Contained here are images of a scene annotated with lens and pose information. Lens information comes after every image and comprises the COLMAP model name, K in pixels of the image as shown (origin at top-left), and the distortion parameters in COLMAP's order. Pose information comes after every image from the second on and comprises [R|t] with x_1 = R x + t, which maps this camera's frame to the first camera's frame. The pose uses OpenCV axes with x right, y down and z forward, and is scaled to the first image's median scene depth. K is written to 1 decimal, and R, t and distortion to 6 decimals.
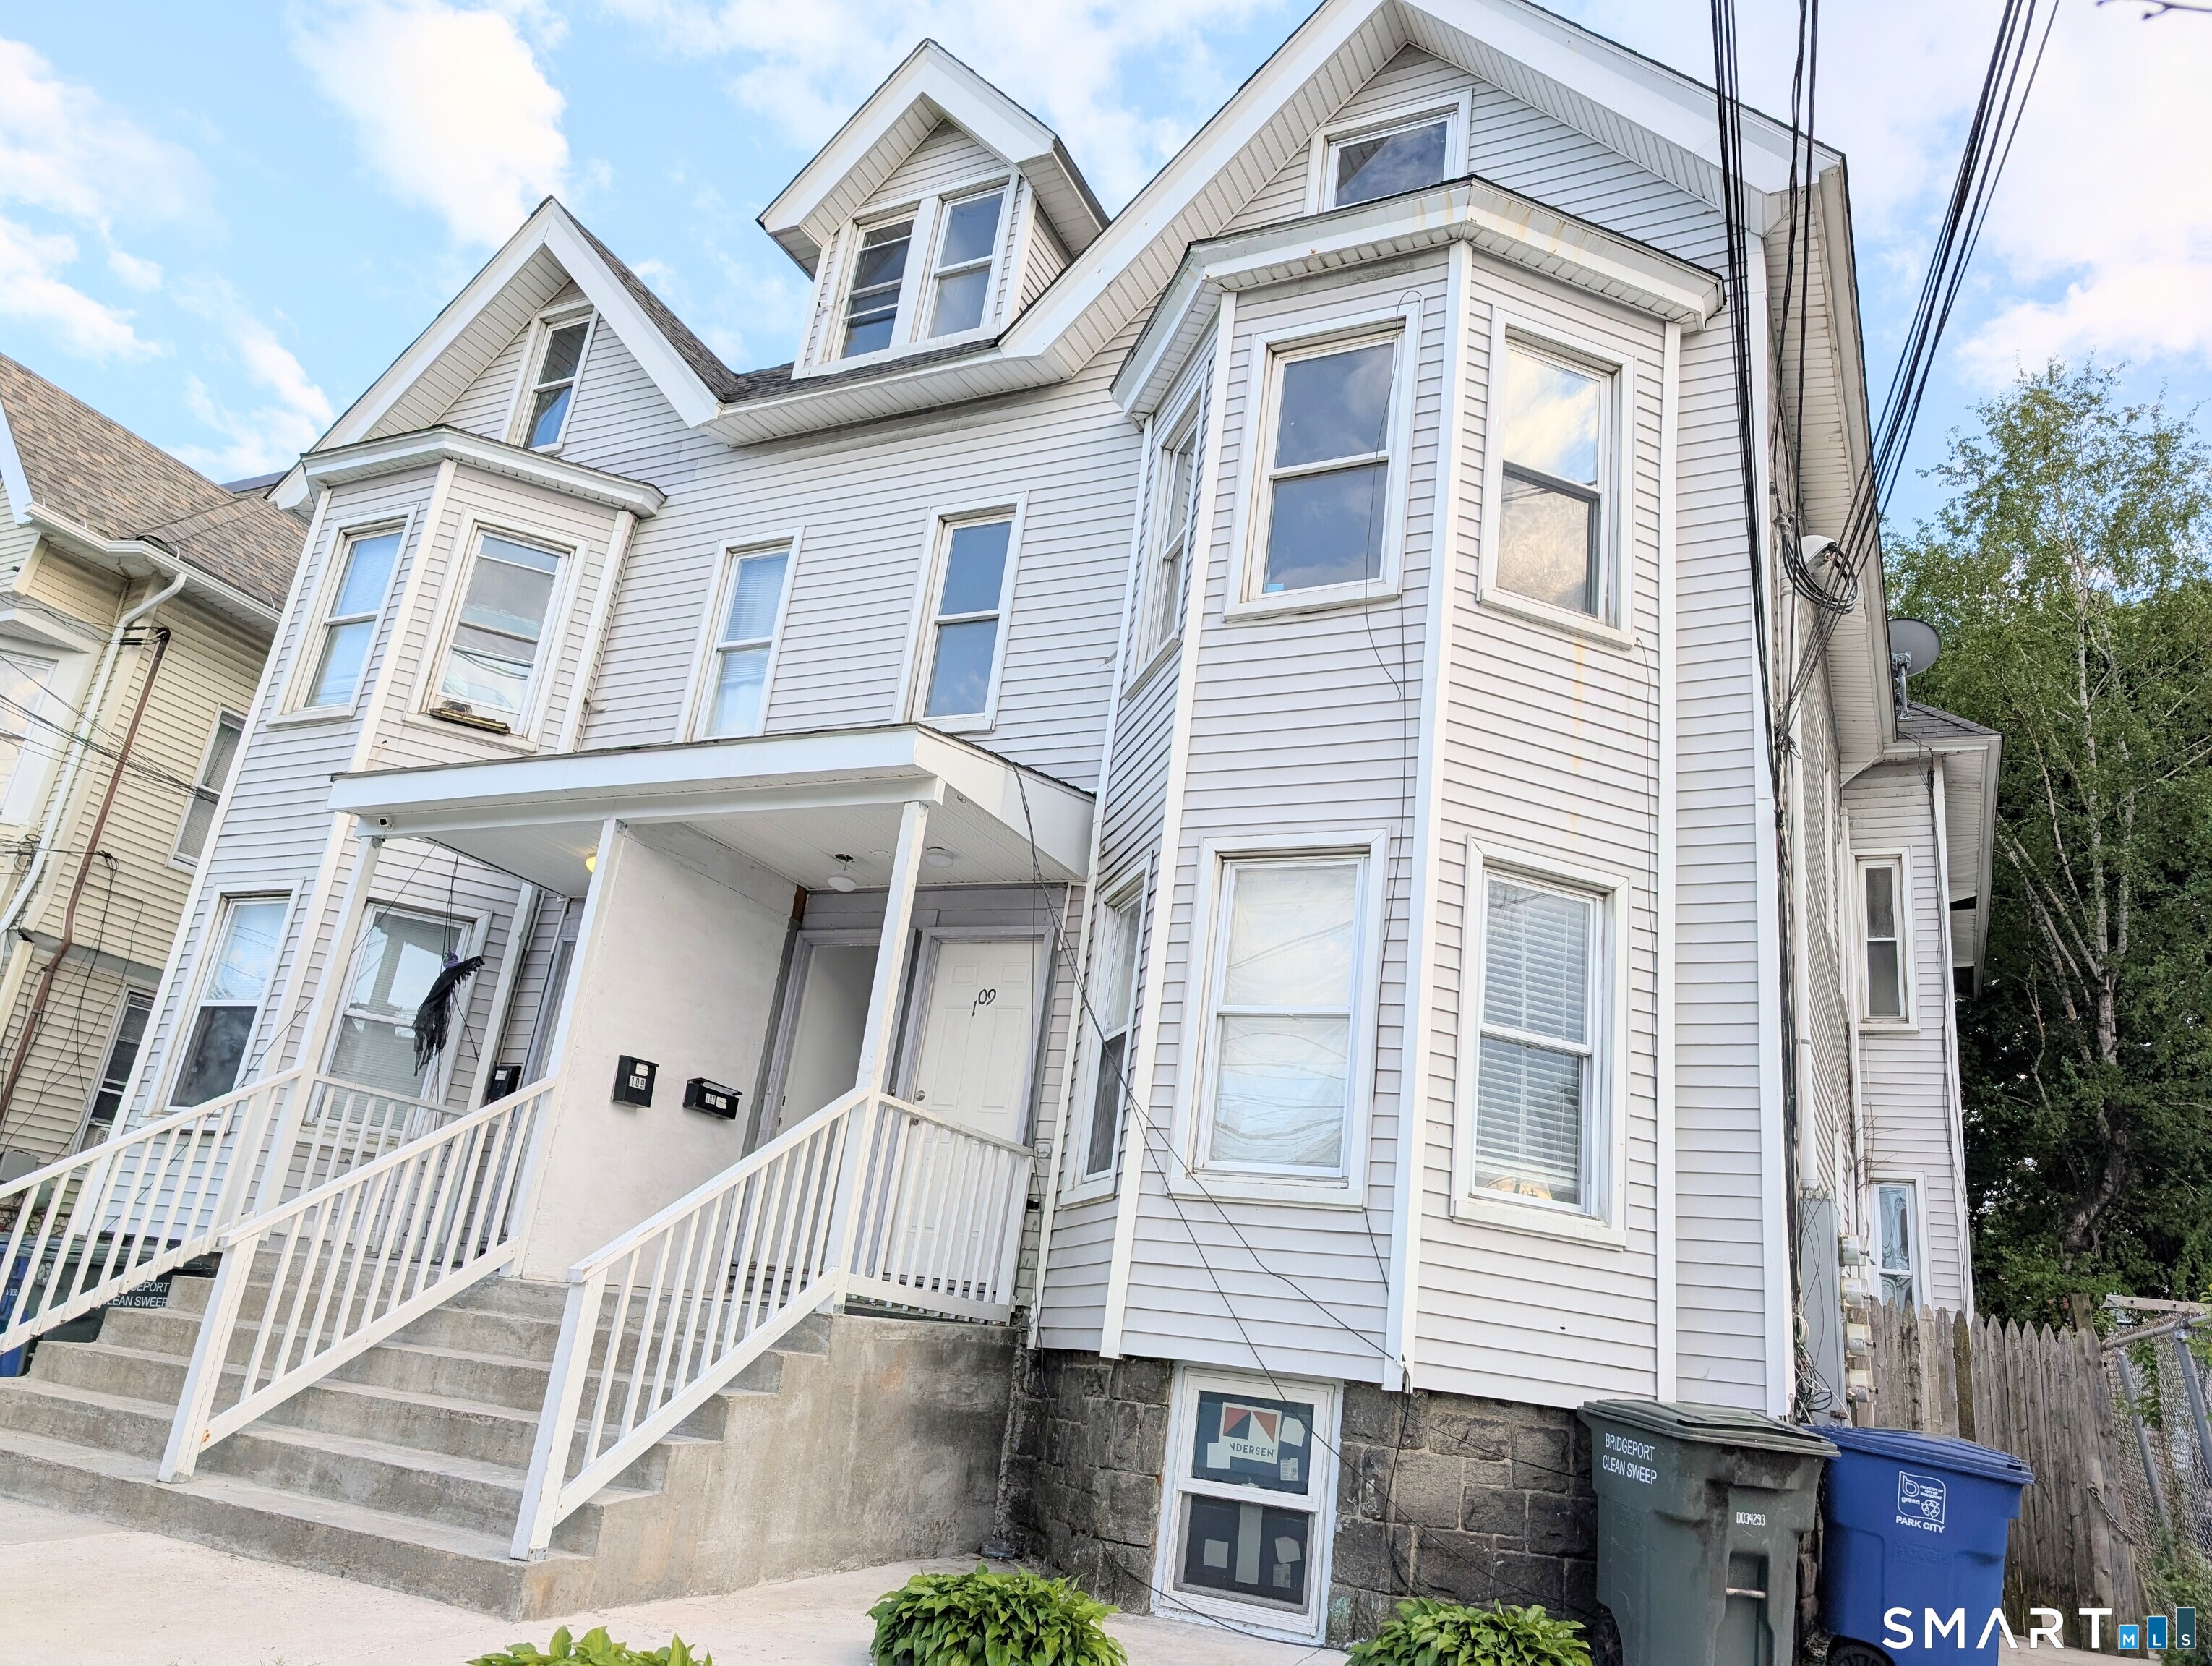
lens RADIAL K [[1598.7, 0, 1114.5], [0, 1598.7, 832.9], [0, 0, 1]] dist [0.028582, -0.022976]
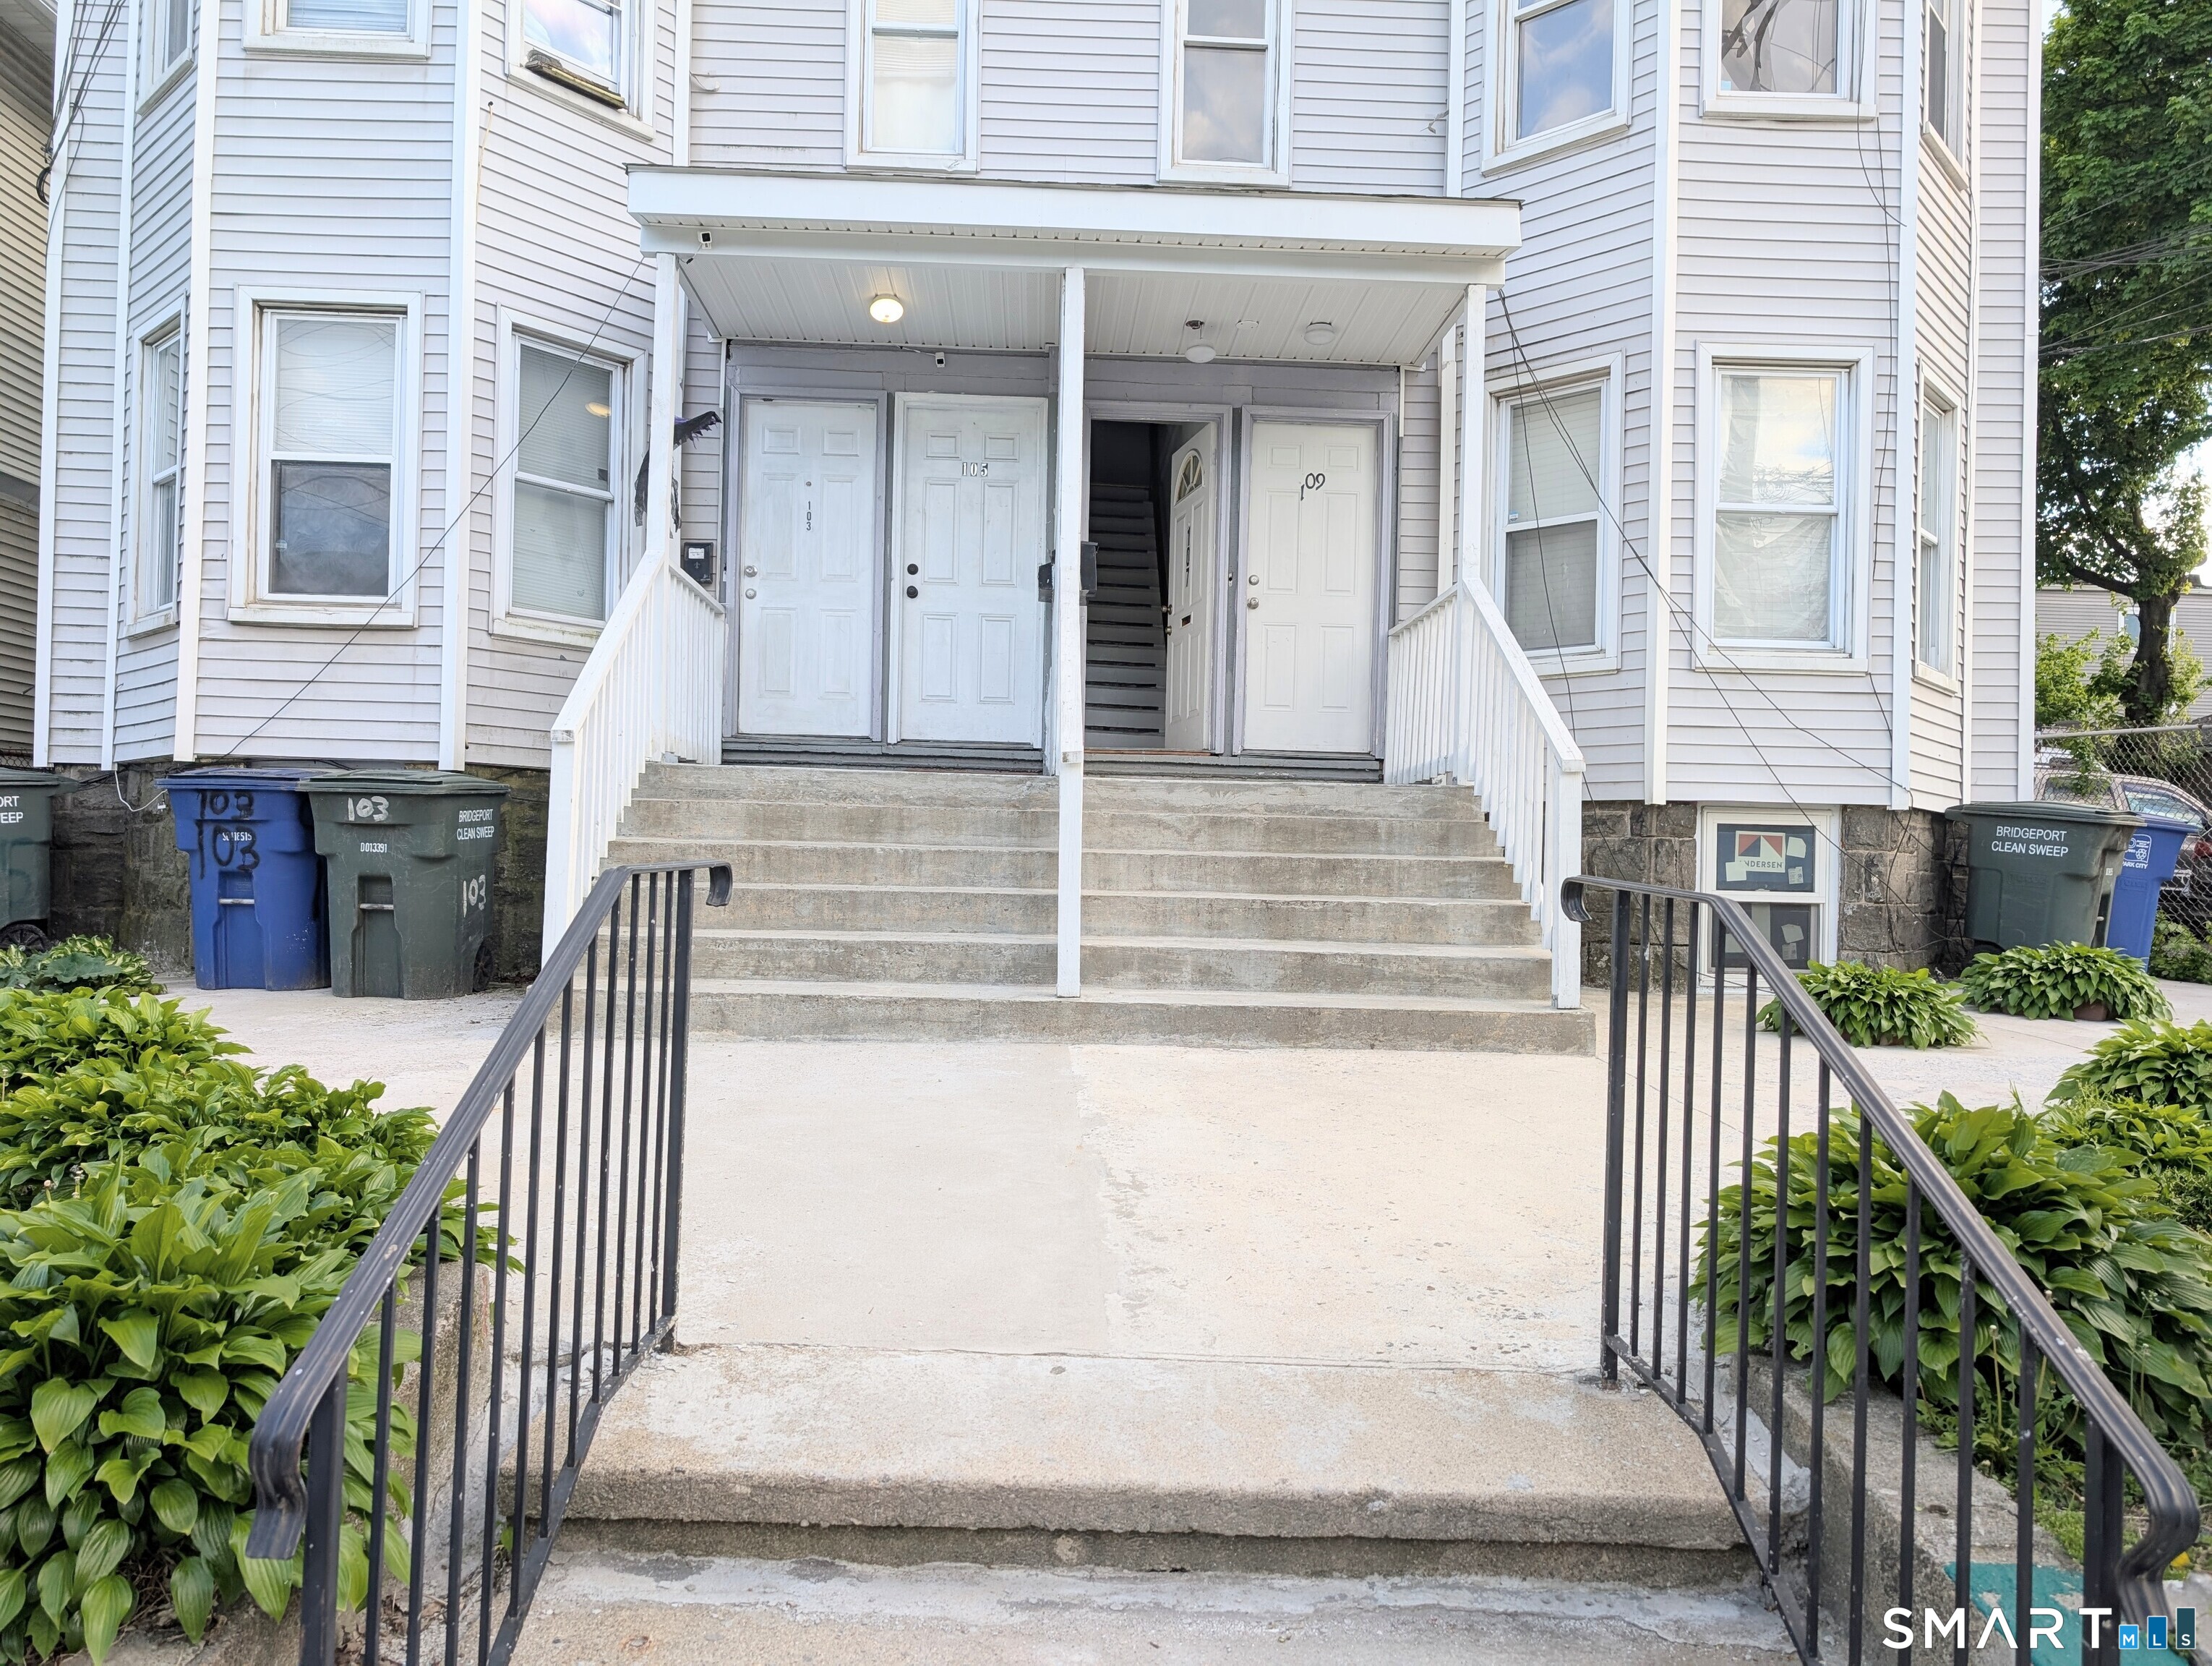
lens RADIAL K [[1598.7, 0, 1095.8], [0, 1598.7, 858.4], [0, 0, 1]] dist [0.028582, -0.022976]
pose [[0.873144, -0.093577, 0.478396, -0.936205], [-0.080295, 0.940386, 0.330495, 0.005344], [-0.480803, -0.326982, 0.813579, 0.219125]]
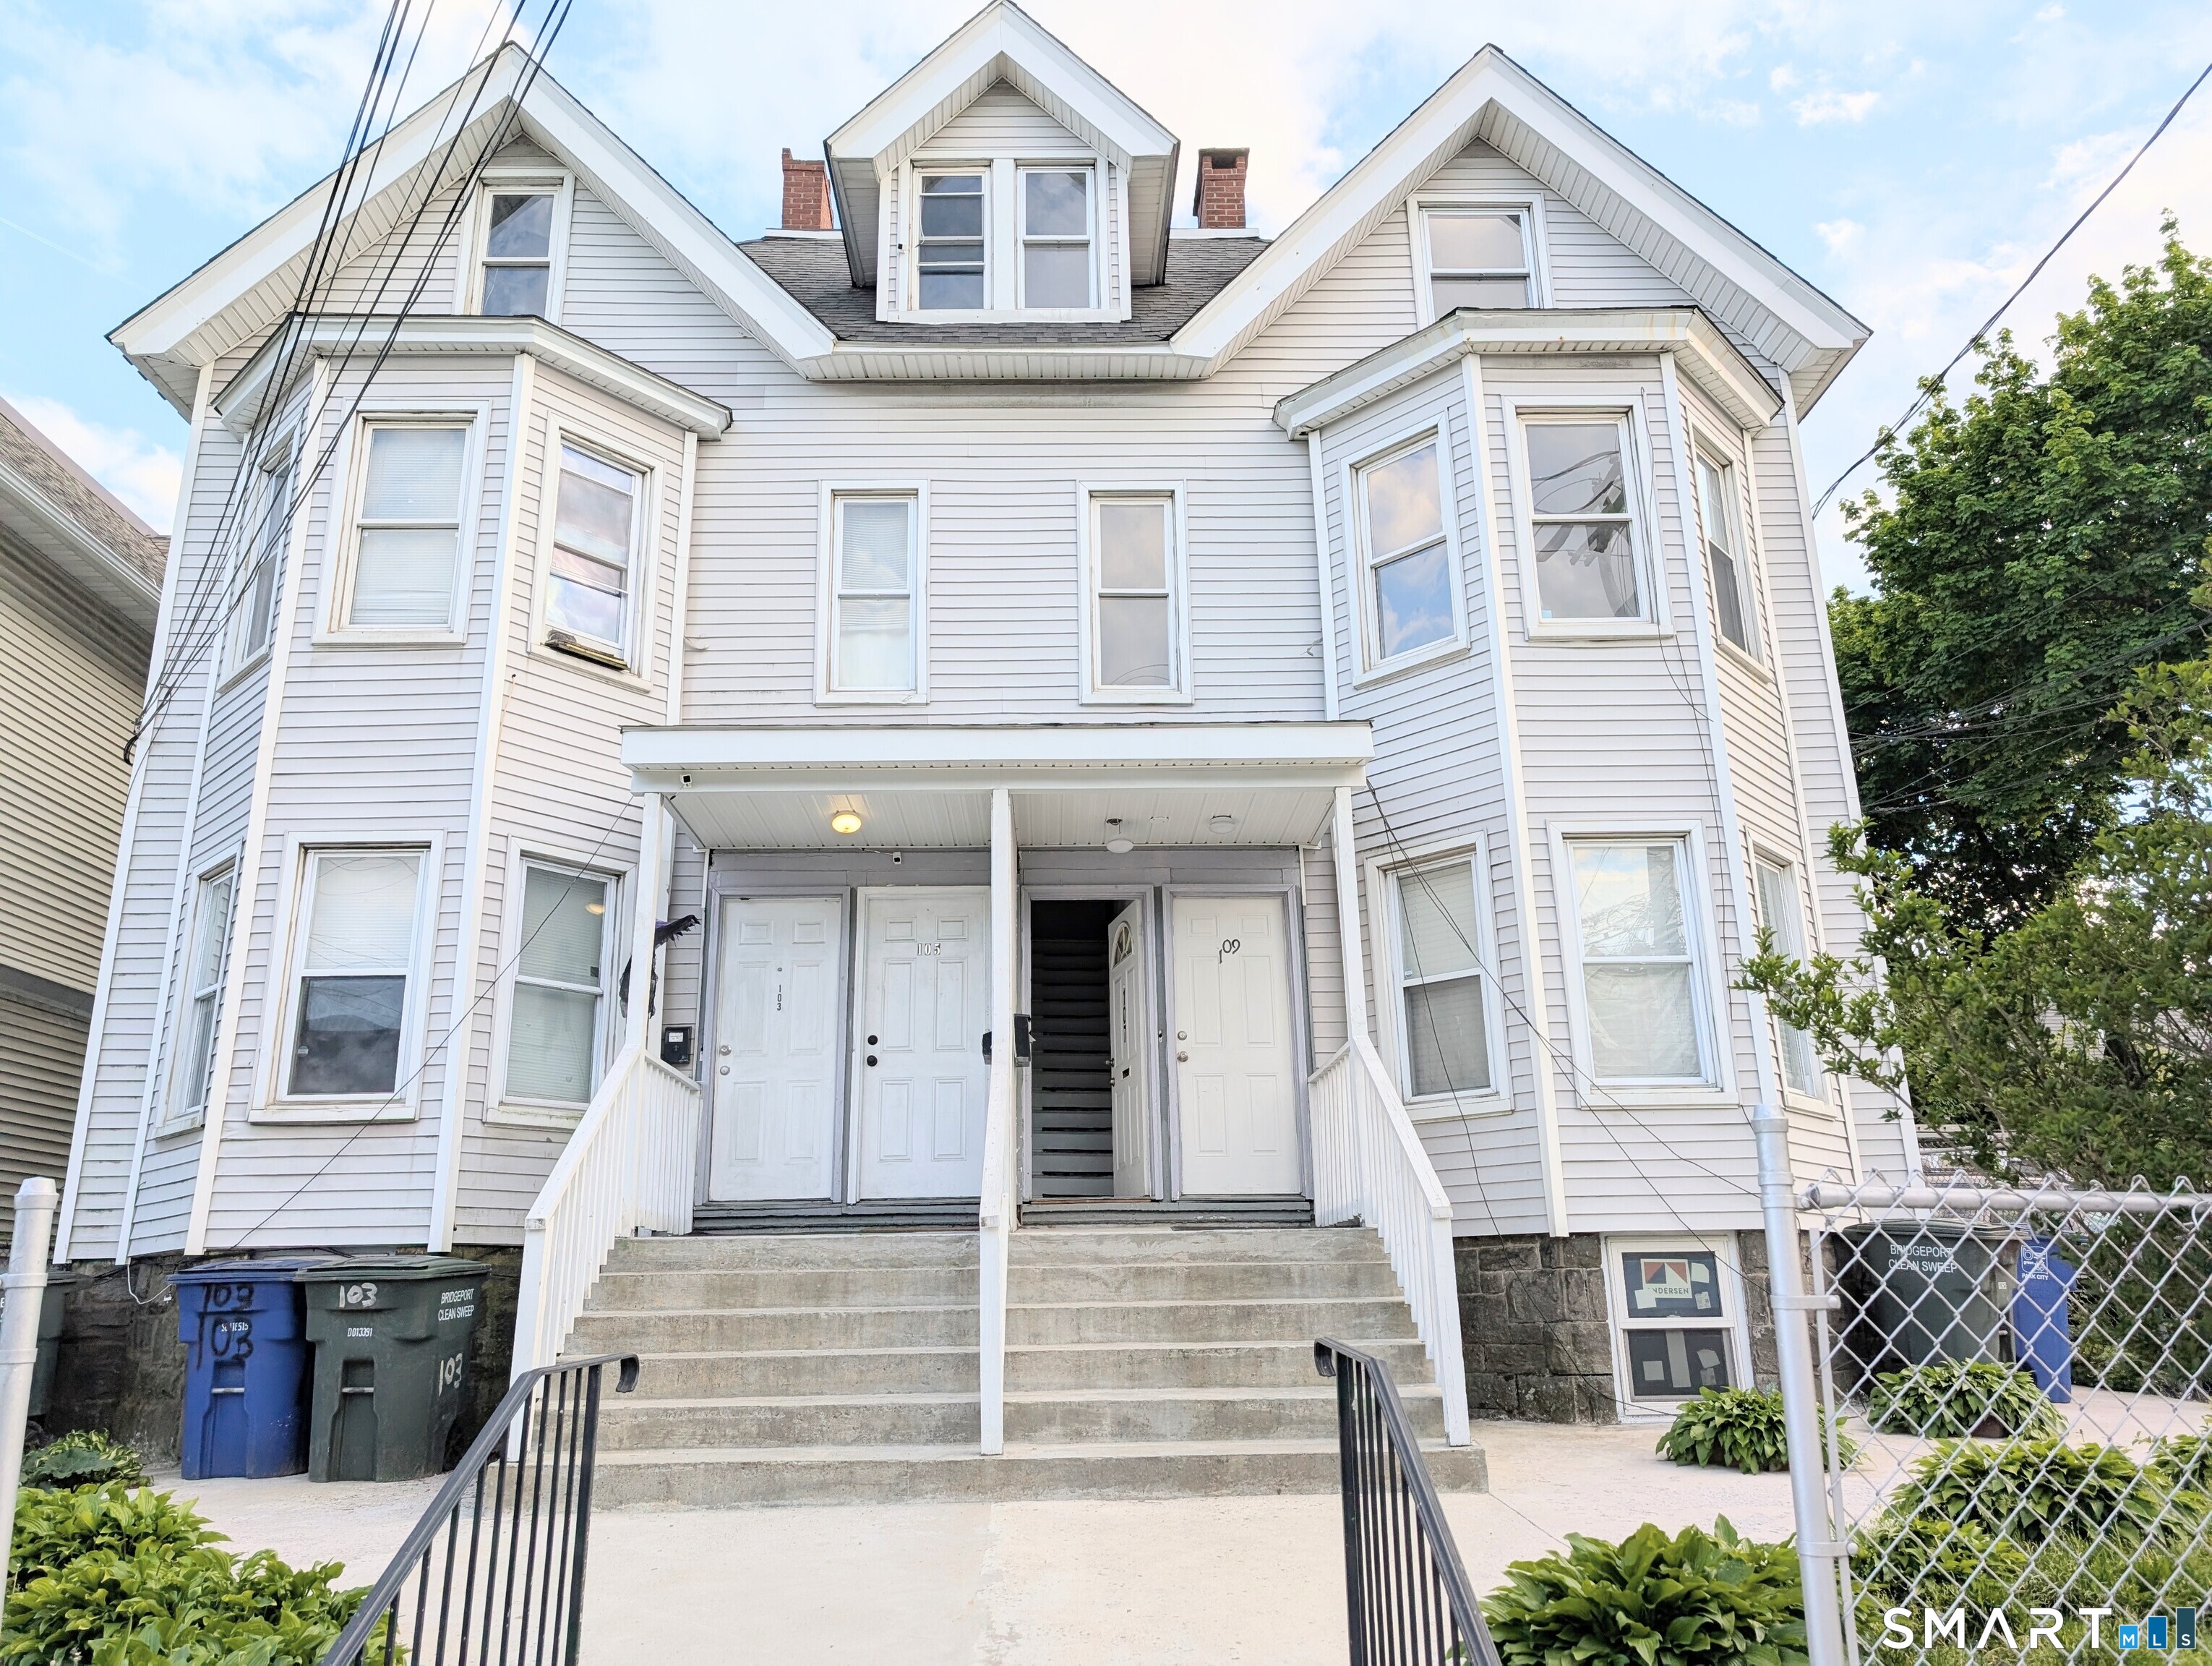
lens RADIAL K [[1598.7, 0, 1090.6], [0, 1598.7, 832.8], [0, 0, 1]] dist [0.028582, -0.022976]
pose [[0.876379, 0.003875, 0.481606, -0.941475], [-0.037247, 0.997518, 0.059752, -0.054250], [-0.480179, -0.070303, 0.874348, 0.088501]]
